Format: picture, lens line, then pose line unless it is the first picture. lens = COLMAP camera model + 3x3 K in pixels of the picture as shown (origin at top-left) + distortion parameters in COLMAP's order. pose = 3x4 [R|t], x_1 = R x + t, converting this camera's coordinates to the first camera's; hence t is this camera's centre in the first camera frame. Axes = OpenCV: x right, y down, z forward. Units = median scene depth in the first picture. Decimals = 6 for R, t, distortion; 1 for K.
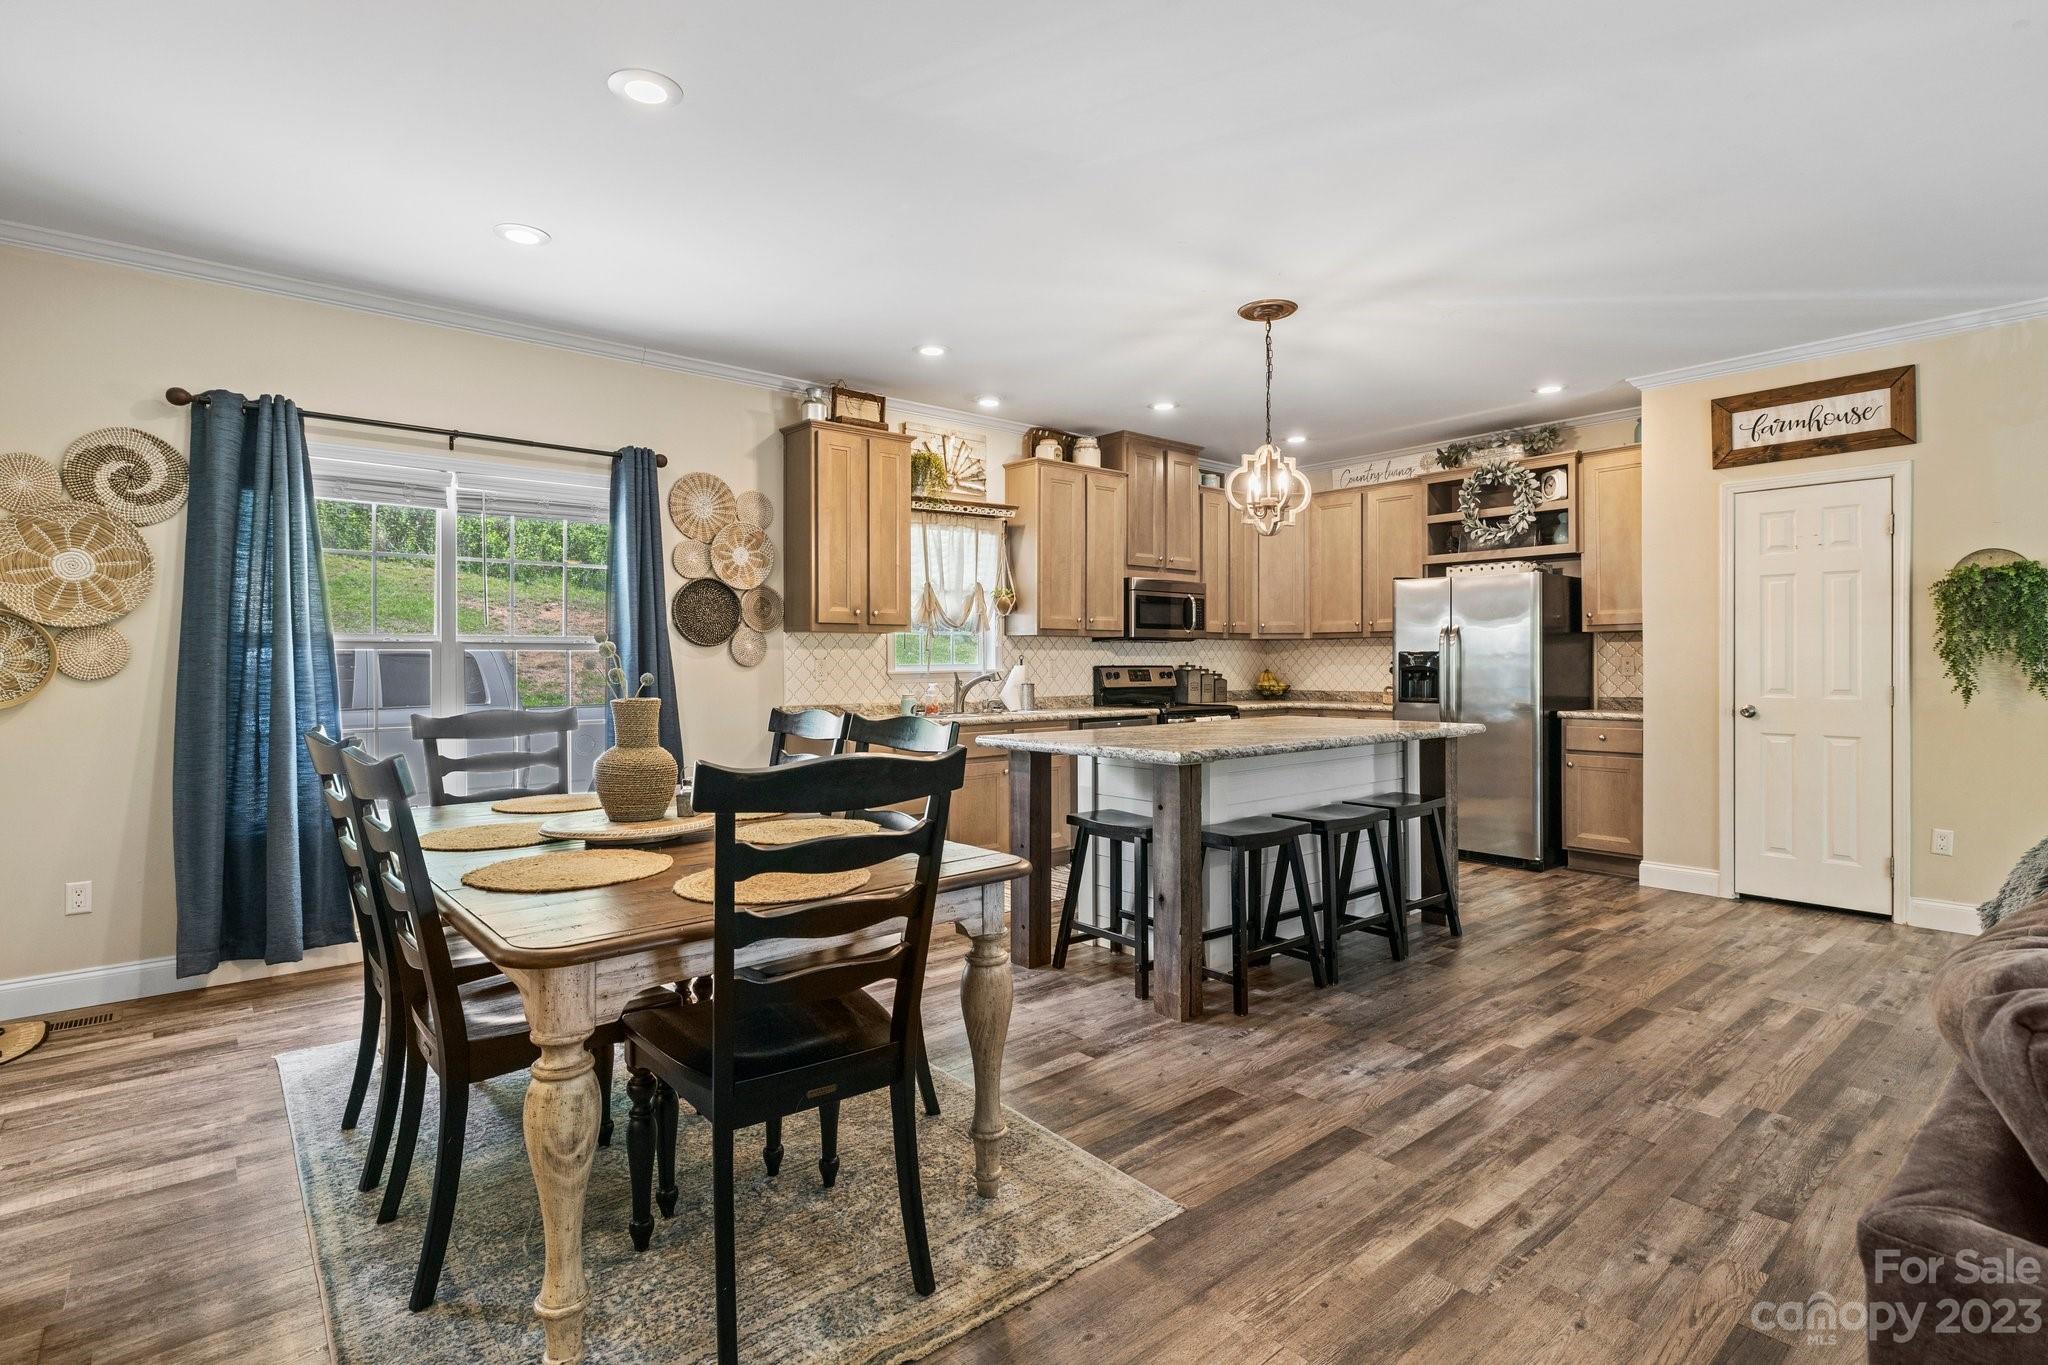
lens RADIAL K [[997.4, 0, 1018.2], [0, 997.4, 660.8], [0, 0, 1]] dist [-0.004764, 0.000717]
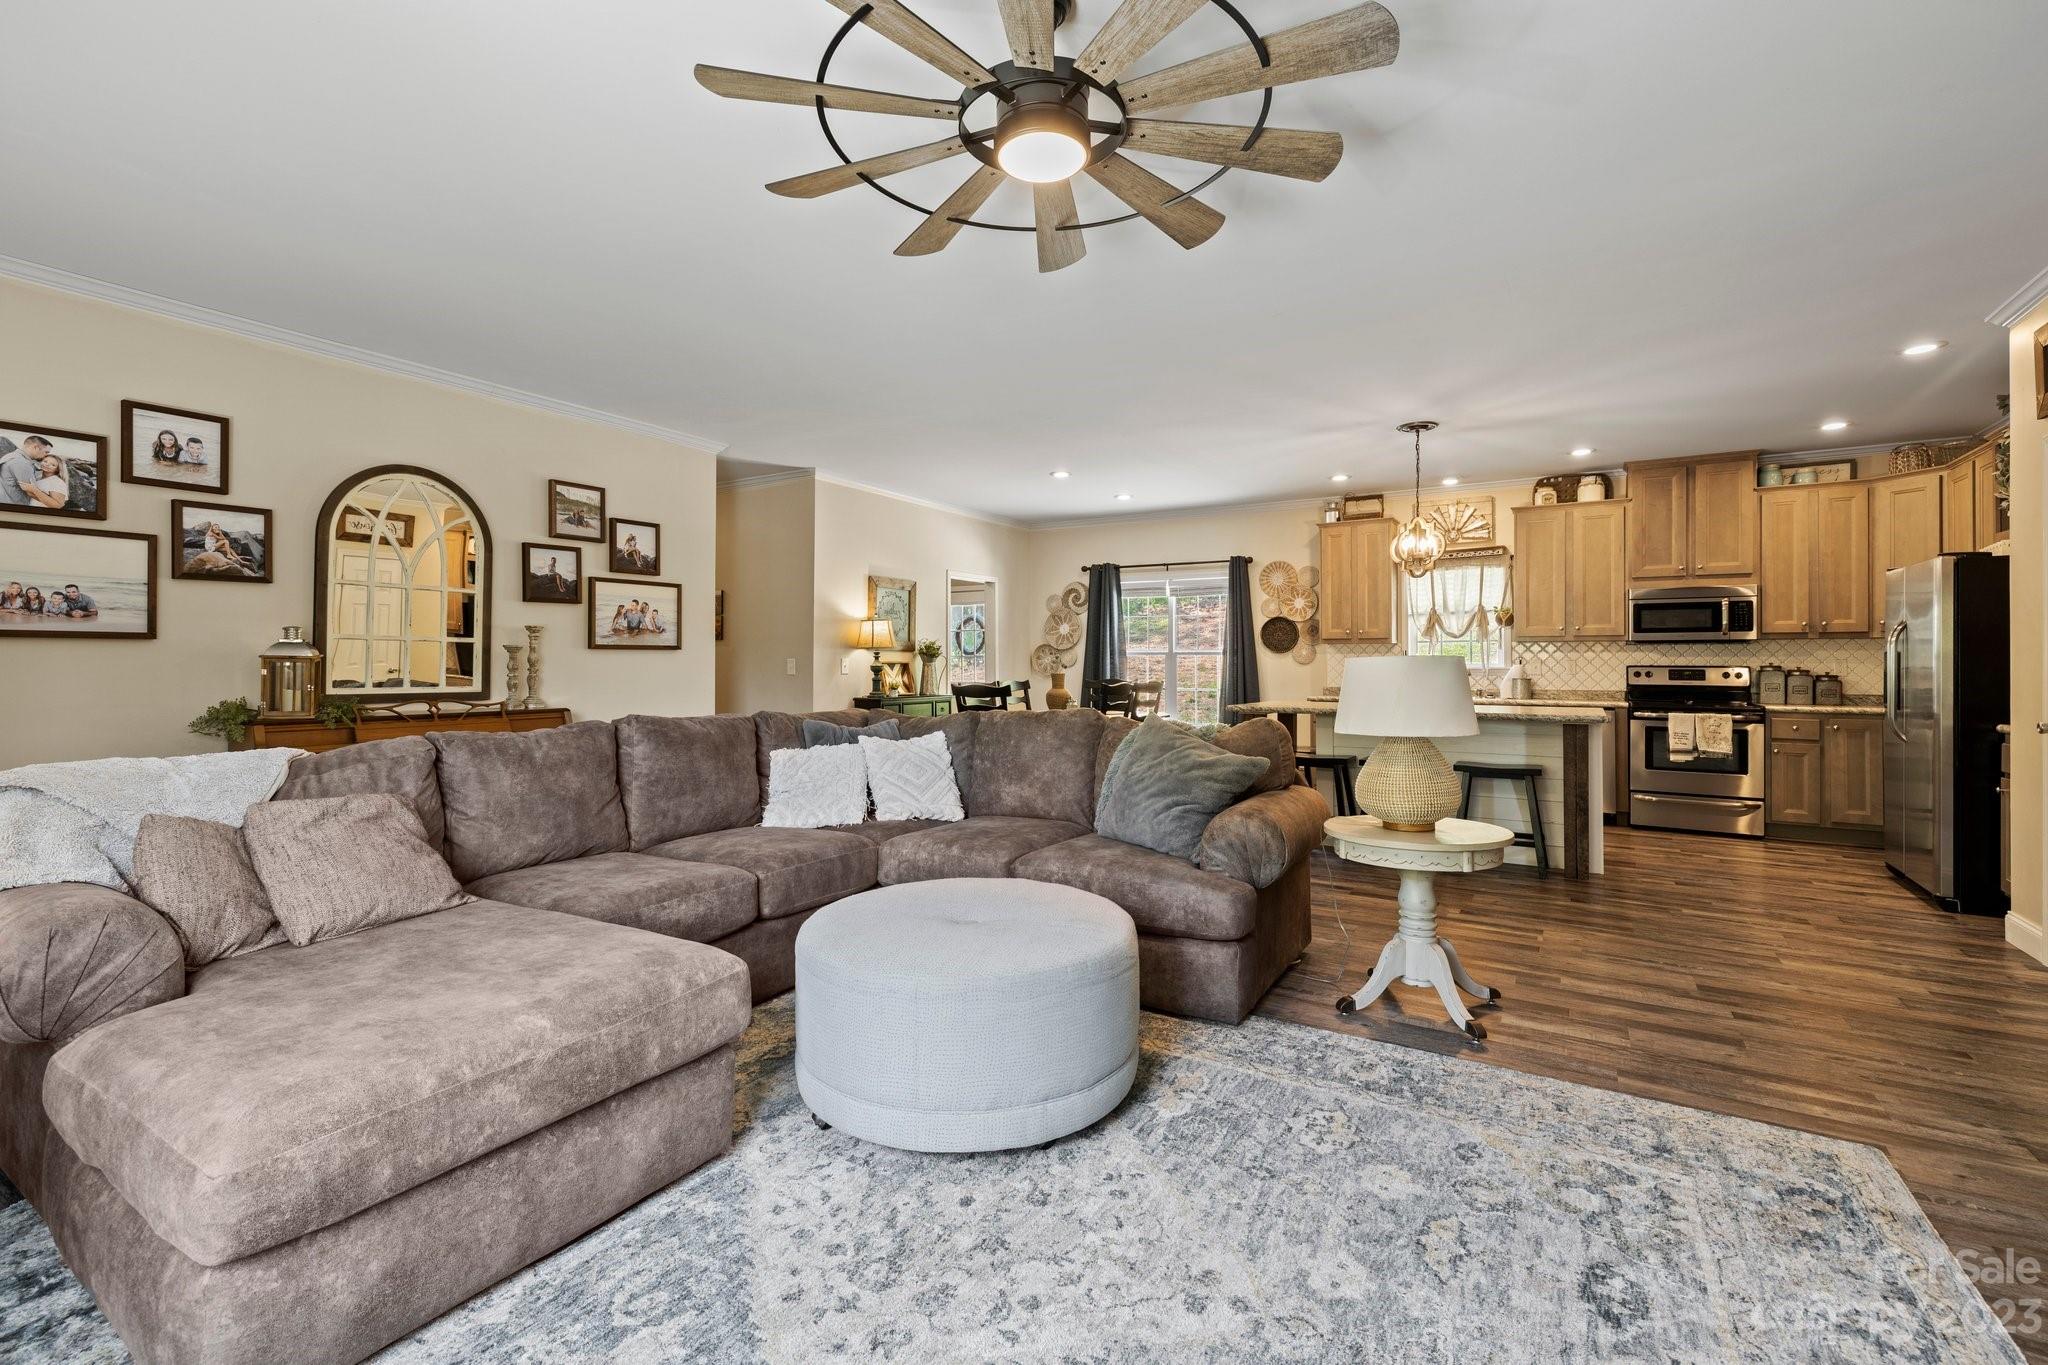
lens RADIAL K [[893.3, 0, 1025.5], [0, 893.3, 658.5], [0, 0, 1]] dist [0.003944, -0.000066]
pose [[0.312369, -0.000565, -0.949961, 1.081167], [-0.001553, 0.999998, -0.001105, -0.001343], [0.949960, 0.001821, 0.312368, 0.016639]]
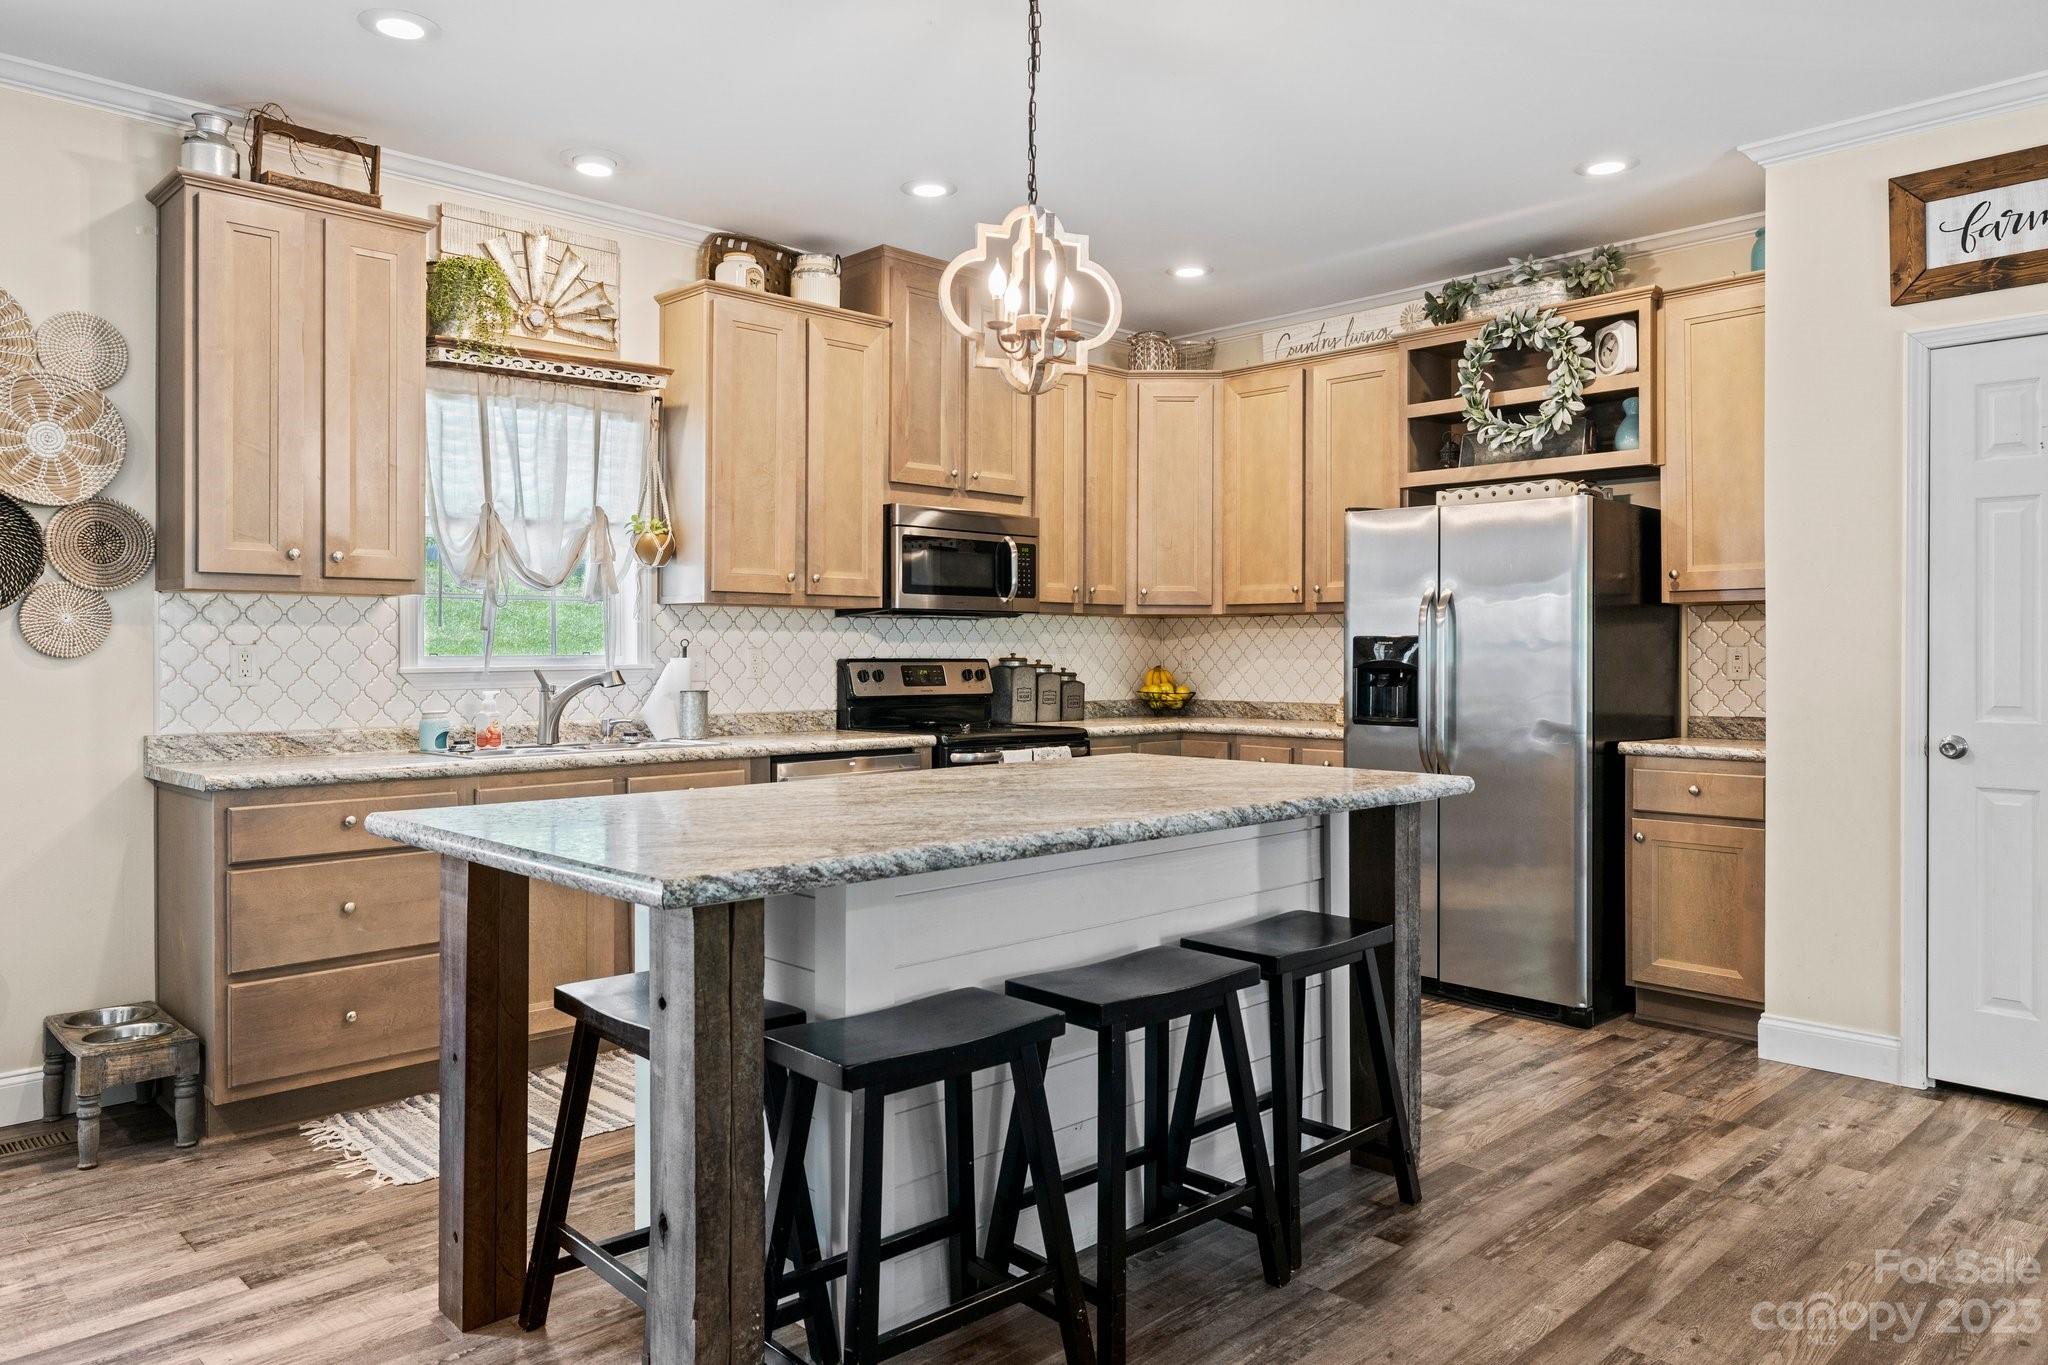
lens RADIAL K [[1361.1, 0, 1013.7], [0, 1361.1, 648.8], [0, 0, 1]] dist [0.000126, -0.002208]
pose [[0.997840, 0.004402, 0.065544, 0.160541], [-0.004320, 0.999990, -0.001396, -0.000099], [-0.065549, 0.001109, 0.997849, 0.272698]]
